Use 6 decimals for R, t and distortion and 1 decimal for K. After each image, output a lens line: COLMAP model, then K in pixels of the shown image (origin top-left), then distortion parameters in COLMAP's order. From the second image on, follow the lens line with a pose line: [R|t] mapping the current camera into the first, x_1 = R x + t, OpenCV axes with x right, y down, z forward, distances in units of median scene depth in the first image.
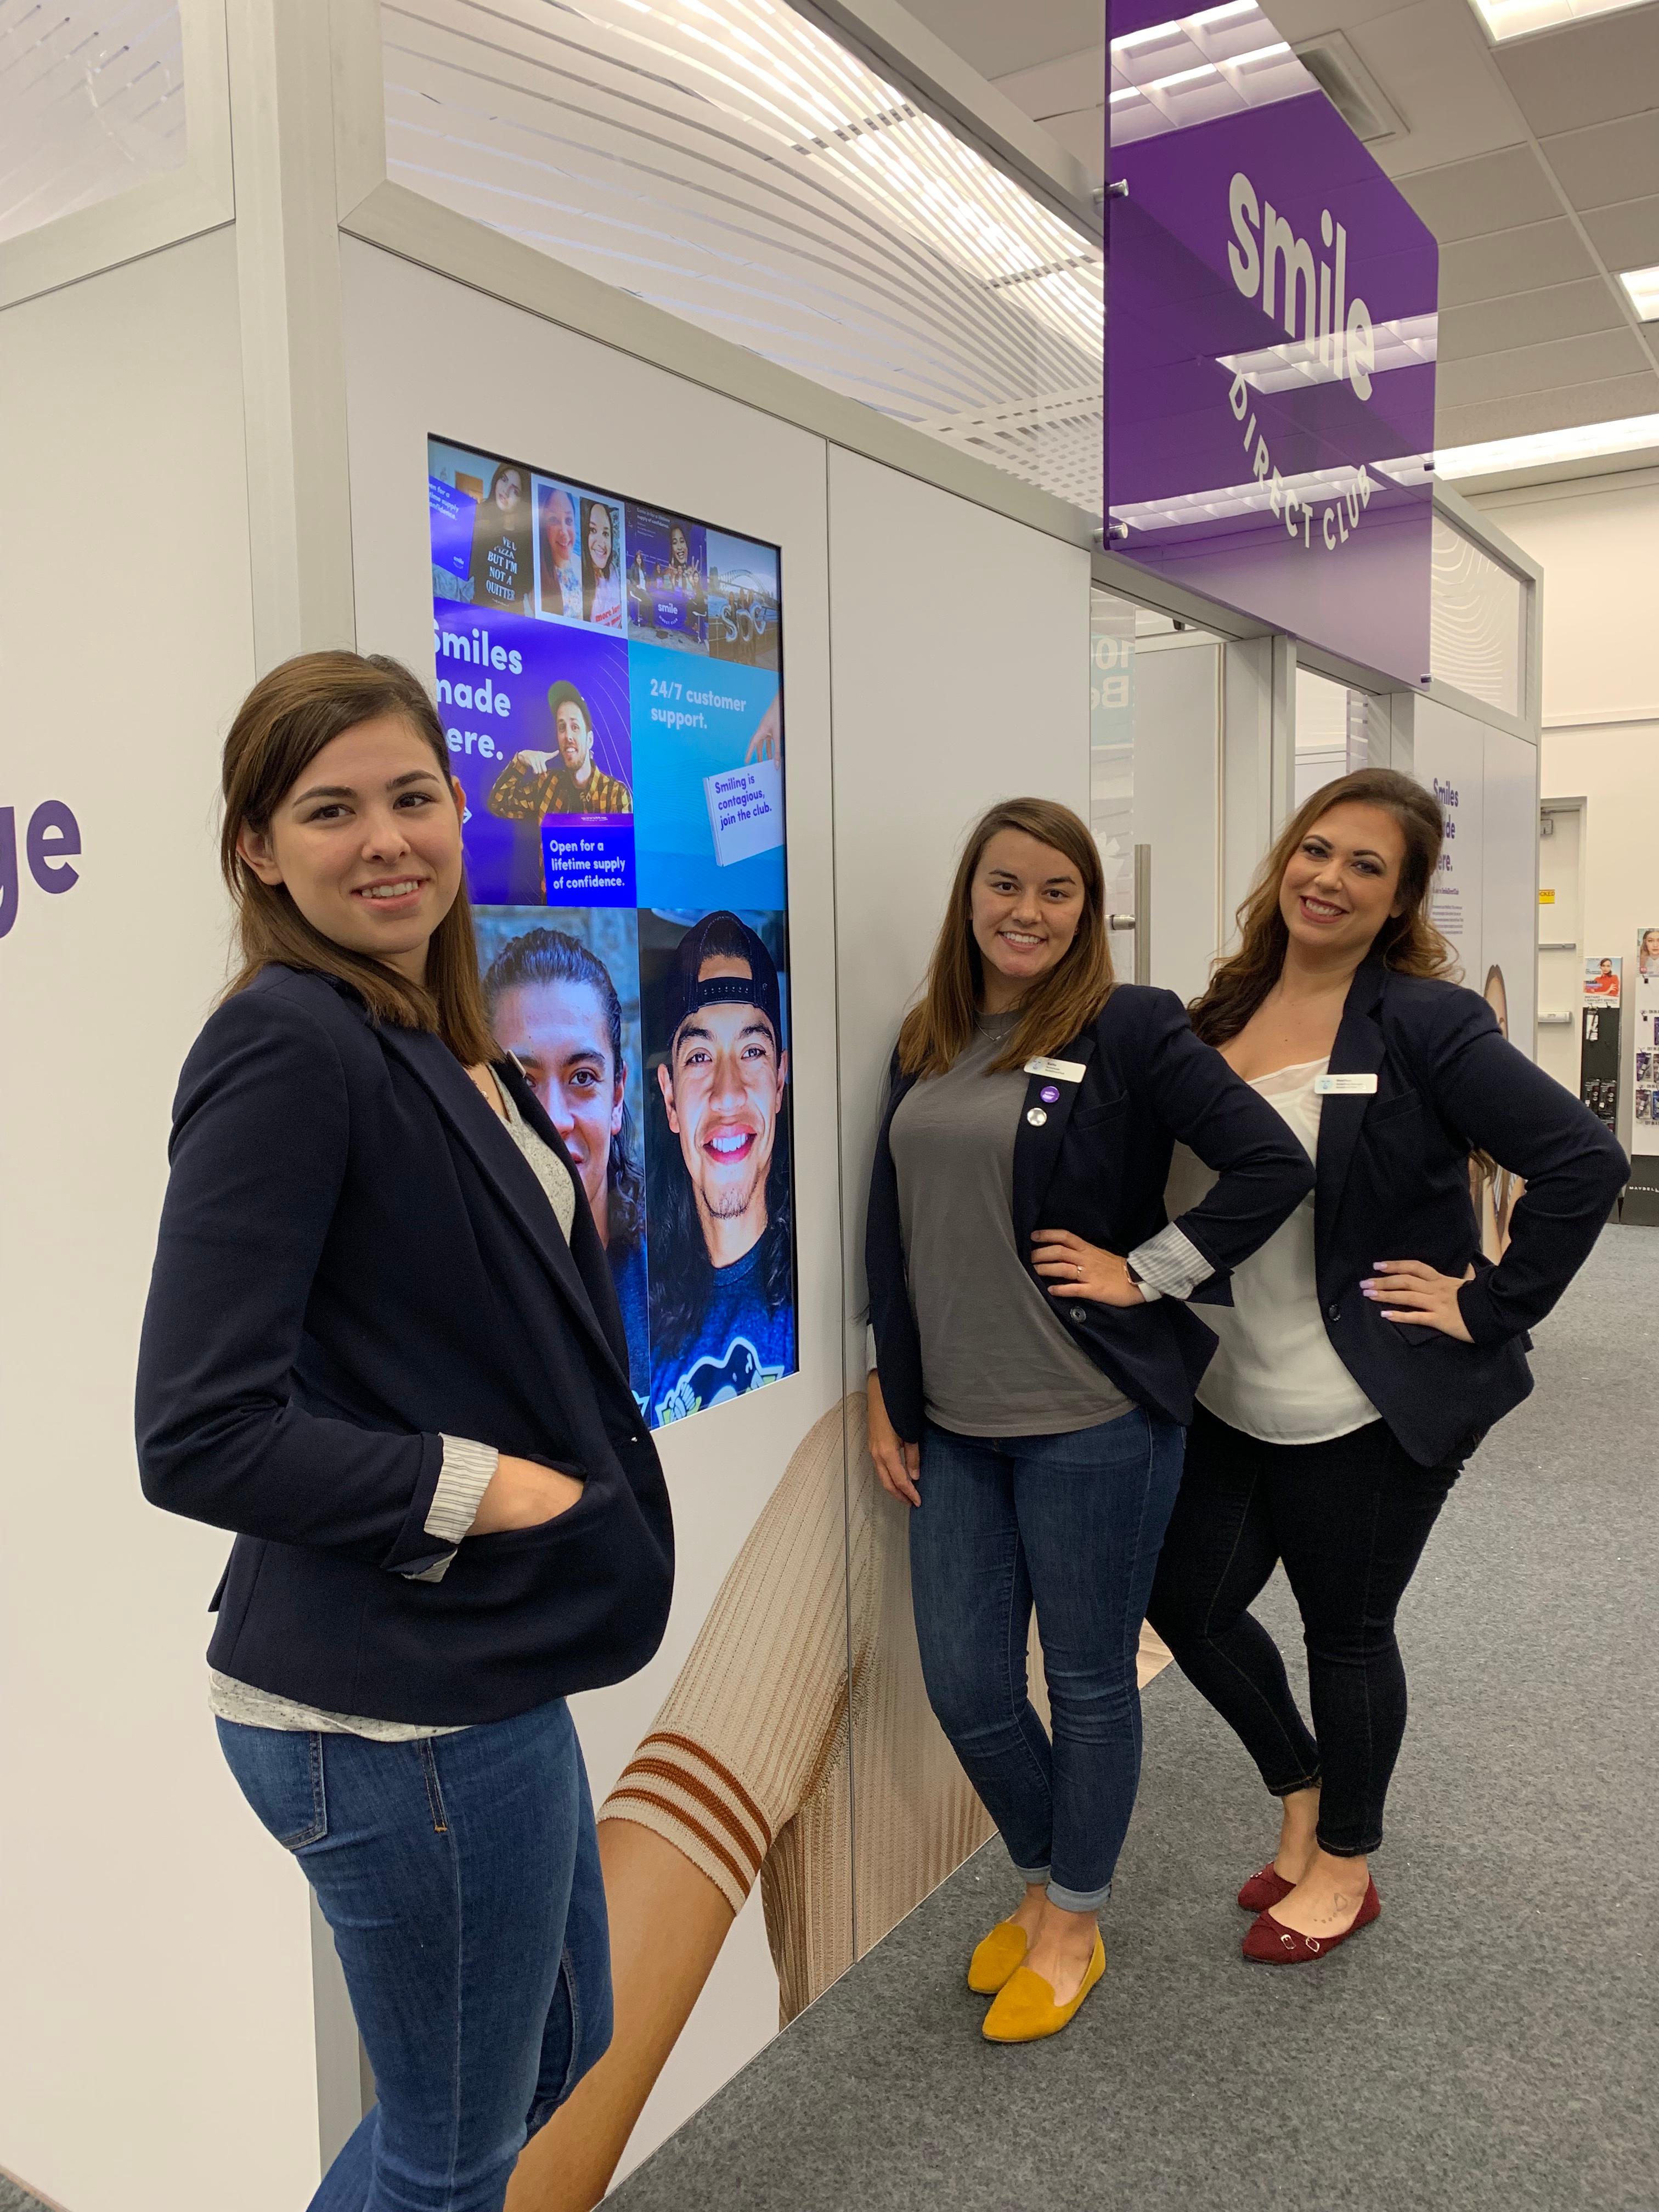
lens RADIAL K [[1689.2, 0, 828.3], [0, 1689.2, 1100.9], [0, 0, 1]] dist [0.014459, -0.008285]
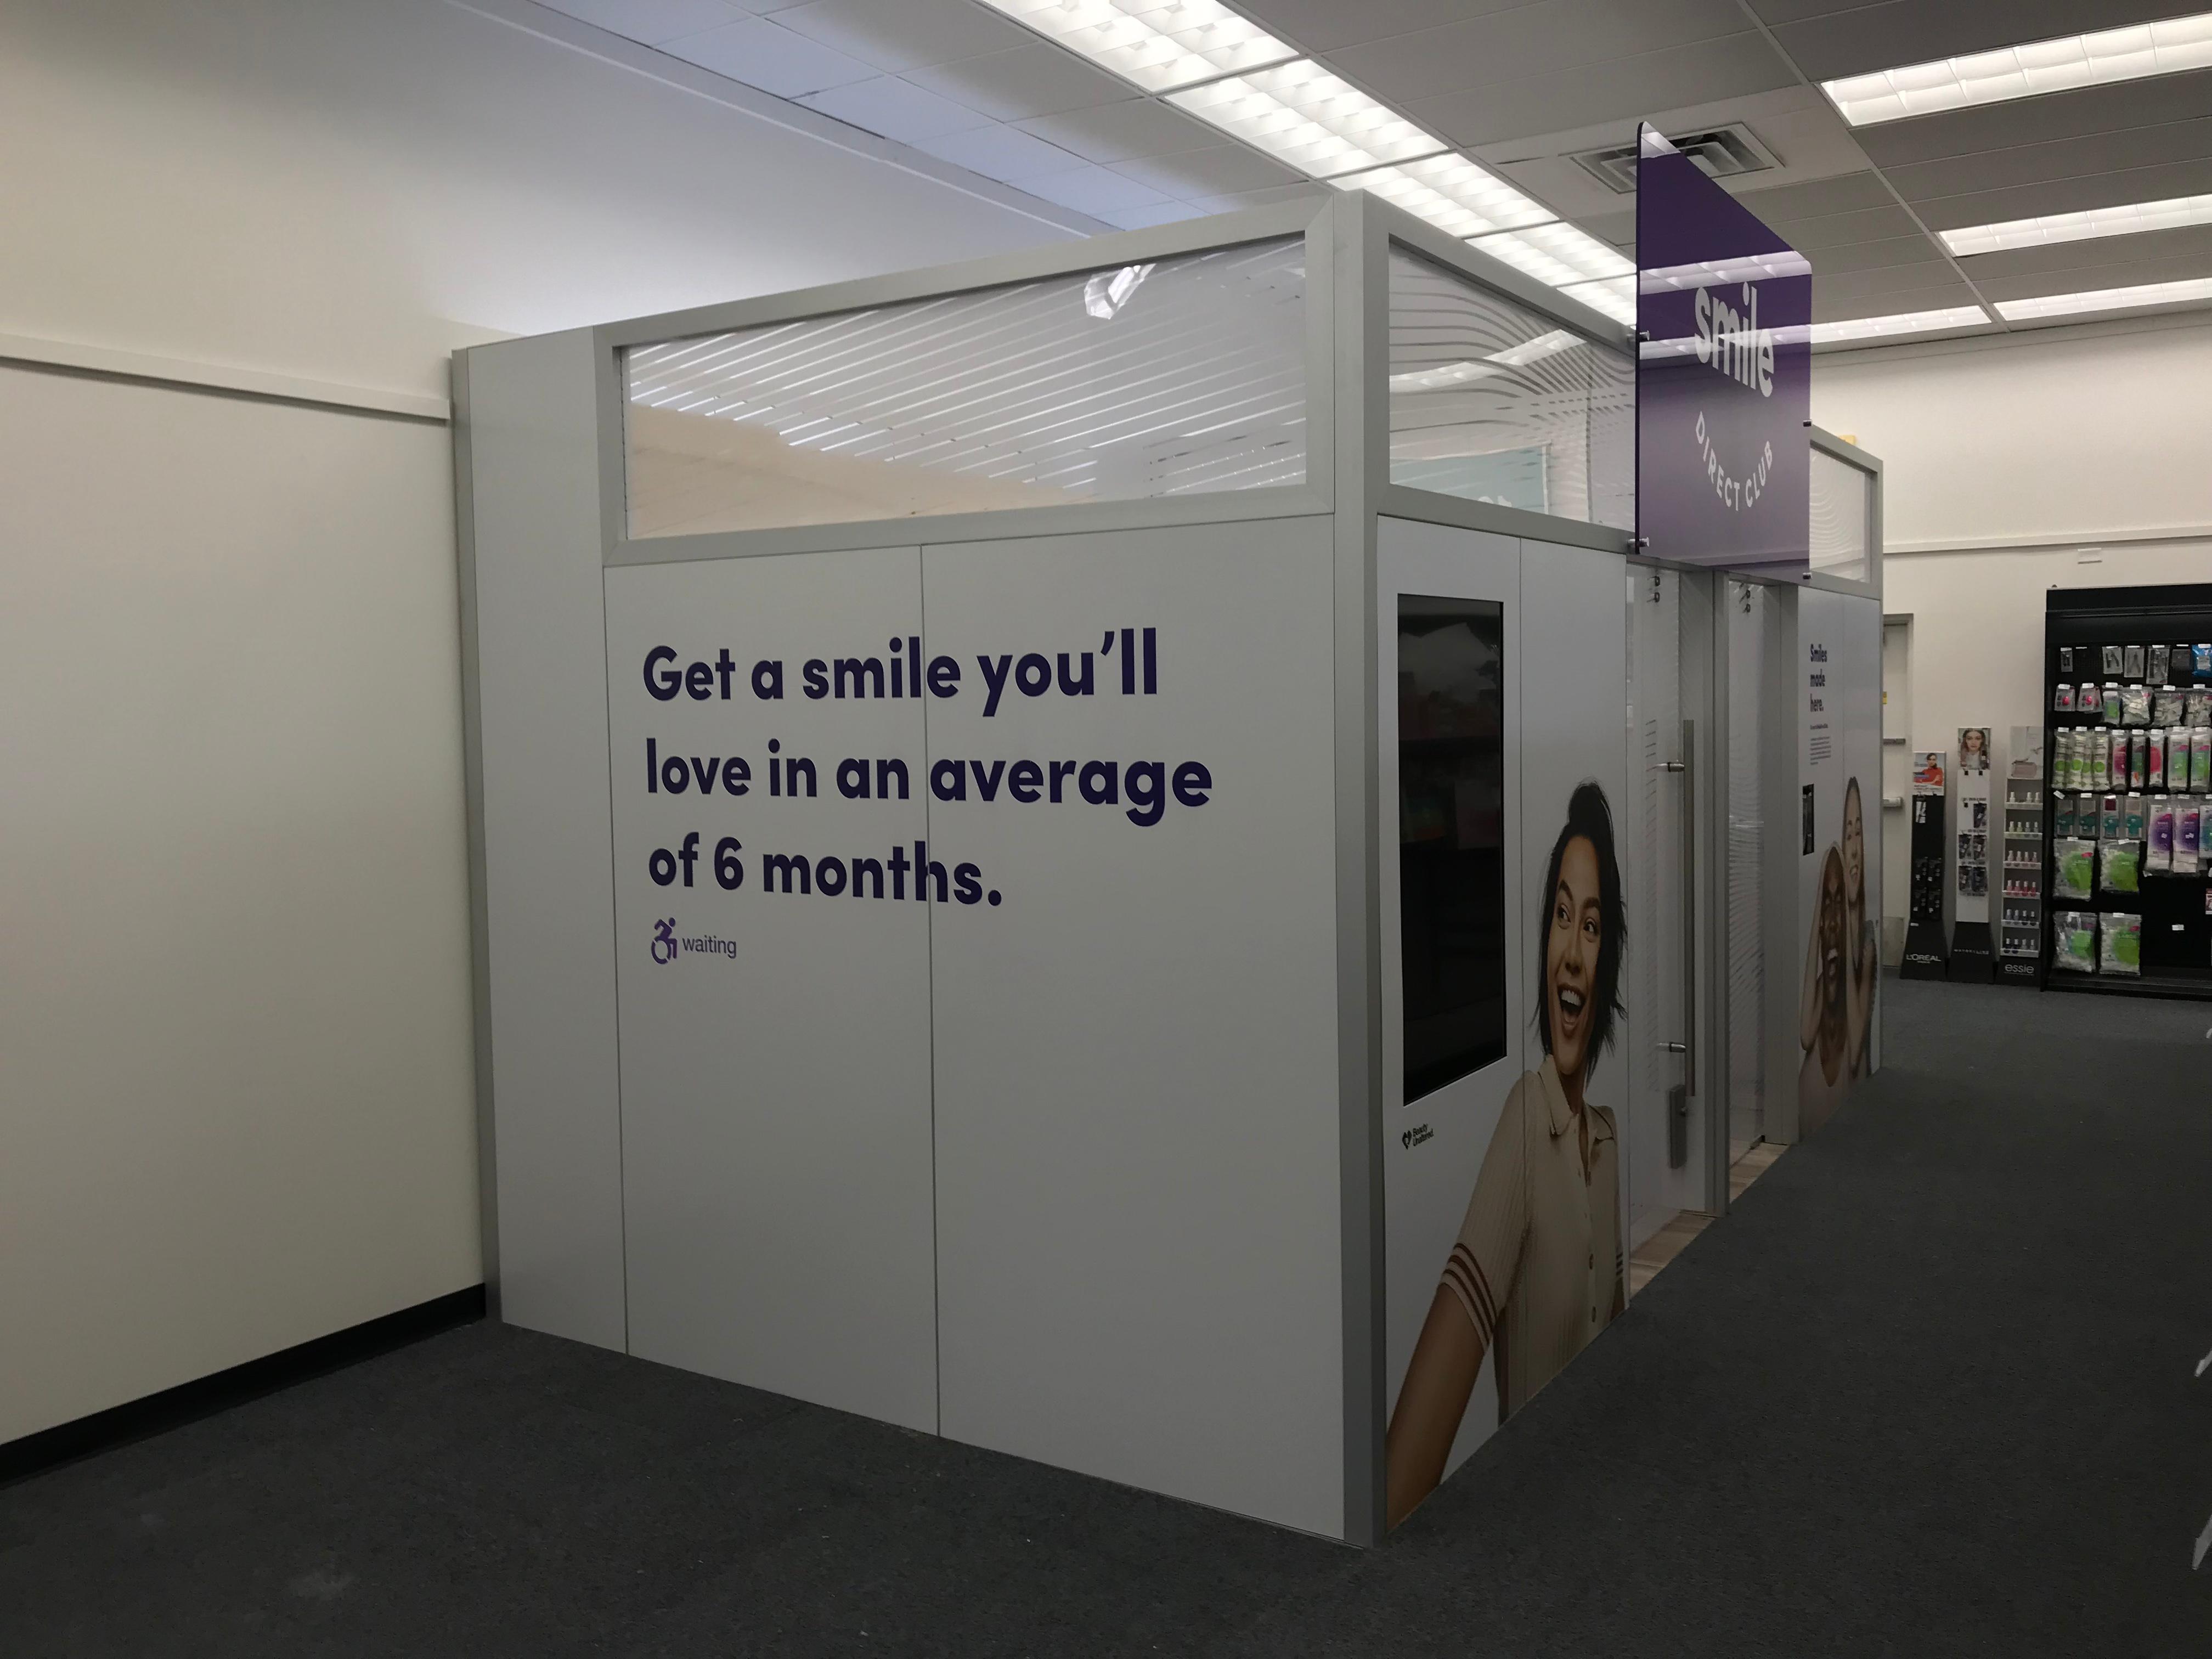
lens RADIAL K [[1817.2, 0, 1109.2], [0, 1817.2, 827.9], [0, 0, 1]] dist [0.023216, -0.051310]
pose [[0.999906, -0.005741, 0.012448, -0.210936], [0.005984, 0.999792, -0.019502, -0.020203], [-0.012334, 0.019575, 0.999732, -0.421289]]
